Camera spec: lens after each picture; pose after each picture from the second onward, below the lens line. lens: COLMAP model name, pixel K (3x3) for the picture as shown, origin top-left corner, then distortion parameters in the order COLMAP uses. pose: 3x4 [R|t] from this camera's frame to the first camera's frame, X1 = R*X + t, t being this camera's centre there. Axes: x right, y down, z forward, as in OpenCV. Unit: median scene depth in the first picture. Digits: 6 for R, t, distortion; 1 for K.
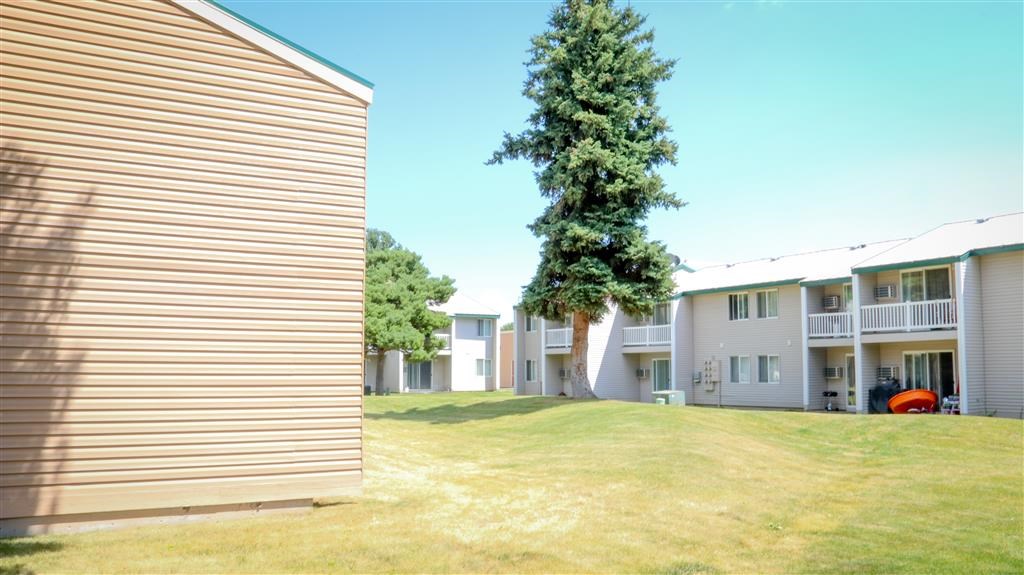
lens RADIAL K [[853.6, 0, 512.0], [0, 853.6, 287.5], [0, 0, 1]] dist [-0.182789, 0.155631]
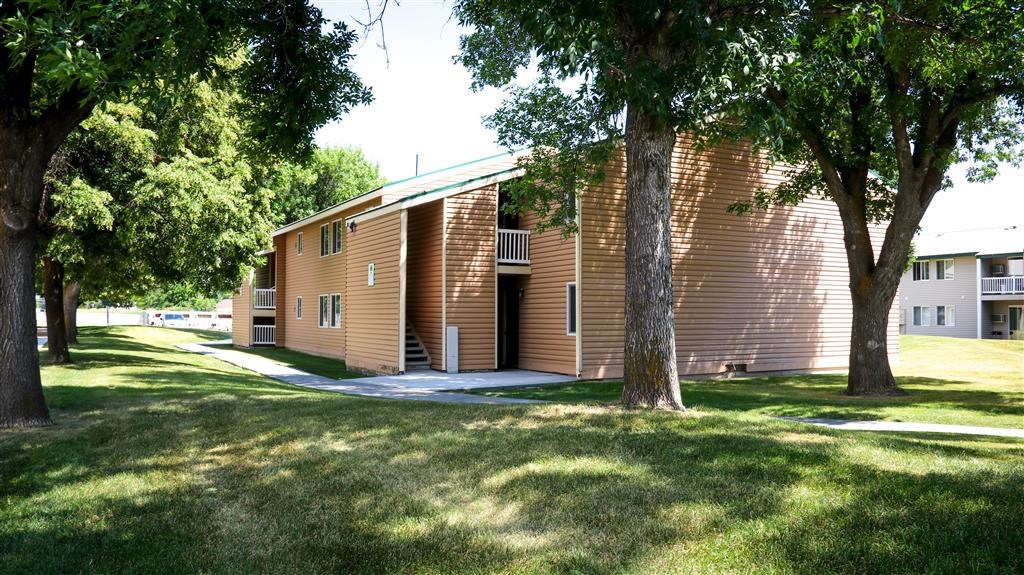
lens RADIAL K [[865.6, 0, 504.4], [0, 865.6, 286.3], [0, 0, 1]] dist [-0.177045, 0.142916]
pose [[0.998194, 0.001907, -0.060049, -0.376661], [0.001564, 0.998332, 0.057705, -0.036269], [0.060059, -0.057694, 0.996526, -0.465228]]
